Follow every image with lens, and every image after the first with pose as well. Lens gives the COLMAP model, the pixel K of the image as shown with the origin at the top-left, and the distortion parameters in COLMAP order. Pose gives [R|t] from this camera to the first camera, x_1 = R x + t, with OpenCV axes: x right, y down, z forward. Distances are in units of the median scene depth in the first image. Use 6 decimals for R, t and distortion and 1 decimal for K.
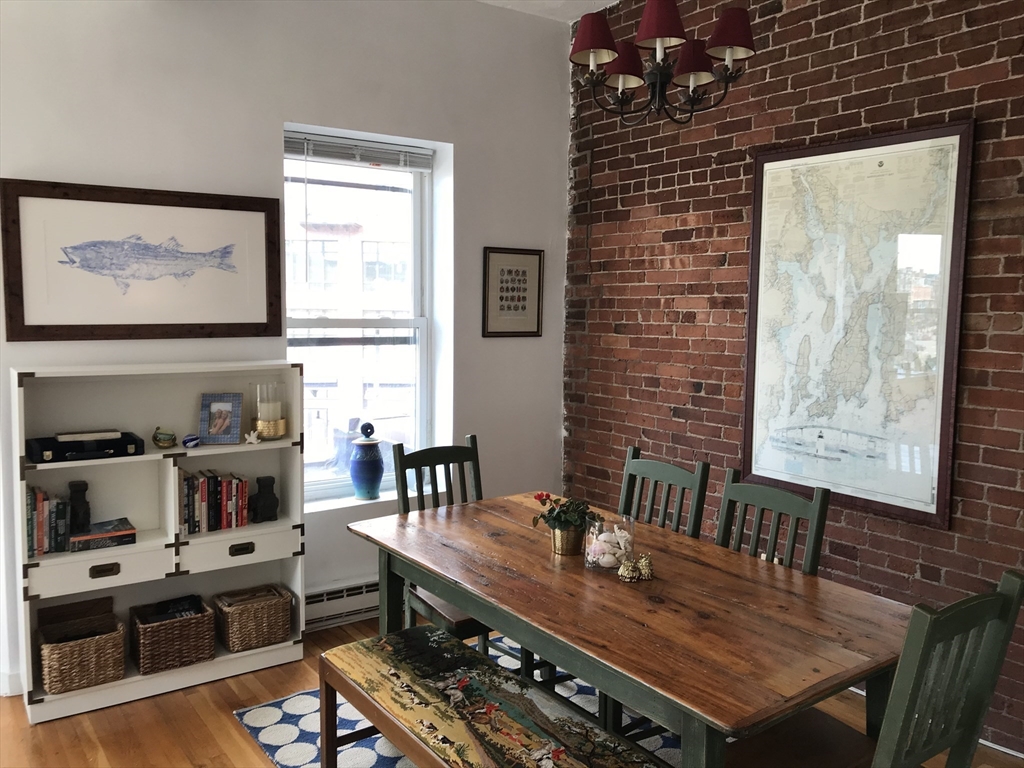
lens RADIAL K [[832.3, 0, 502.8], [0, 832.3, 379.0], [0, 0, 1]] dist [0.040782, -0.051759]
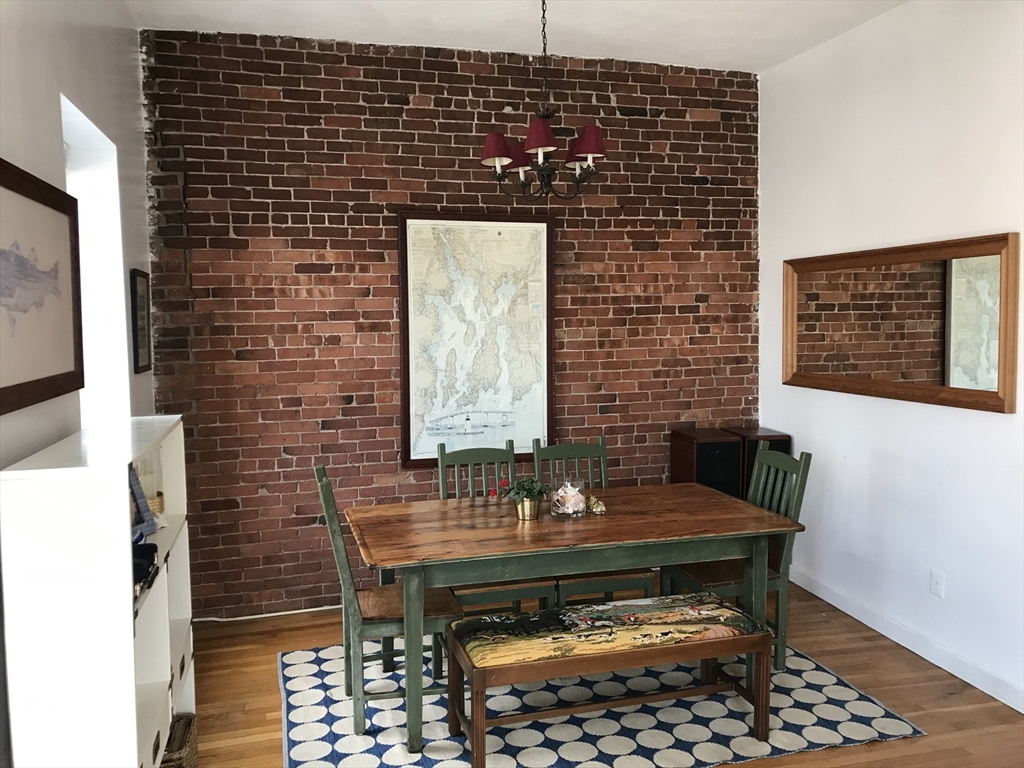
lens RADIAL K [[832.3, 0, 503.6], [0, 832.3, 381.1], [0, 0, 1]] dist [0.040782, -0.051759]
pose [[0.341053, -0.085218, 0.936173, -0.941272], [0.103733, 0.993212, 0.052620, -0.065769], [-0.934303, 0.079166, 0.347578, 0.465895]]
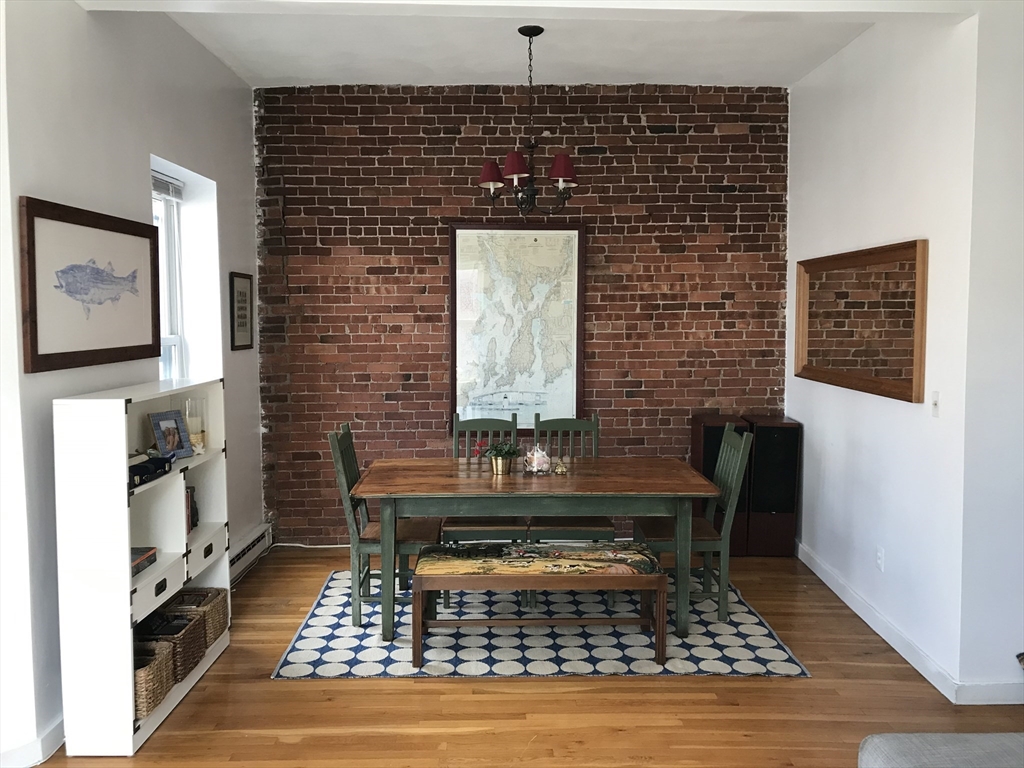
lens RADIAL K [[832.3, 0, 508.1], [0, 832.3, 383.2], [0, 0, 1]] dist [0.040782, -0.051759]
pose [[0.564988, -0.079558, 0.821254, -1.015306], [0.084378, 0.995693, 0.038408, -0.024399], [-0.820773, 0.047595, 0.569268, 0.049965]]
